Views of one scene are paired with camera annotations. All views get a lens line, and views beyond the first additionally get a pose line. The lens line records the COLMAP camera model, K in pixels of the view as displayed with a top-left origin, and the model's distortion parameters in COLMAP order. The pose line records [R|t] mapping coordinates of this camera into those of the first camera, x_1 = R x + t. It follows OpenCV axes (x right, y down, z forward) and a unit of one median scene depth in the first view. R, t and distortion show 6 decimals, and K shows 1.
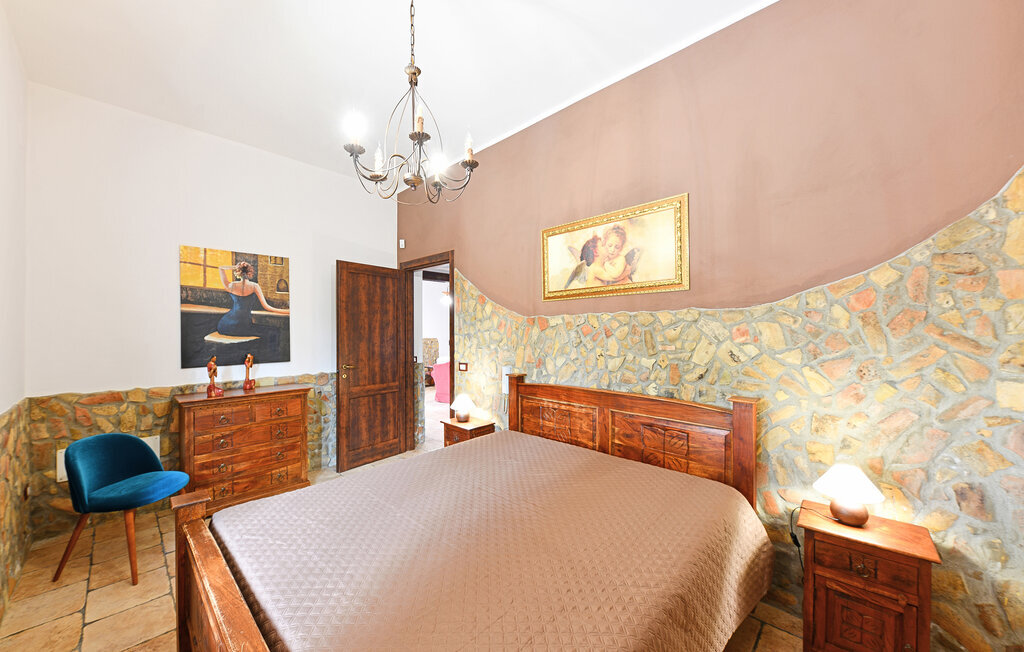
lens RADIAL K [[357.8, 0, 512.0], [0, 357.8, 329.0], [0, 0, 1]] dist [0.004522, -0.001292]
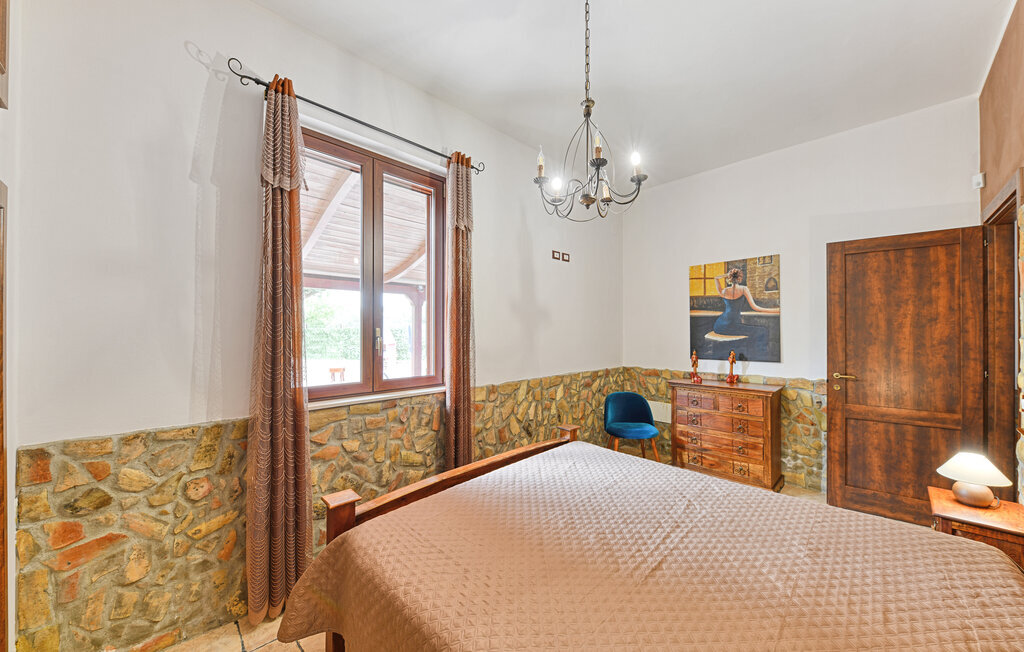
lens RADIAL K [[357.8, 0, 512.1], [0, 357.8, 330.7], [0, 0, 1]] dist [0.004522, -0.001292]
pose [[-0.010157, -0.002200, -0.999946, 0.373504], [0.004517, 0.999987, -0.002246, 0.005357], [0.999938, -0.004540, -0.010147, 0.319002]]
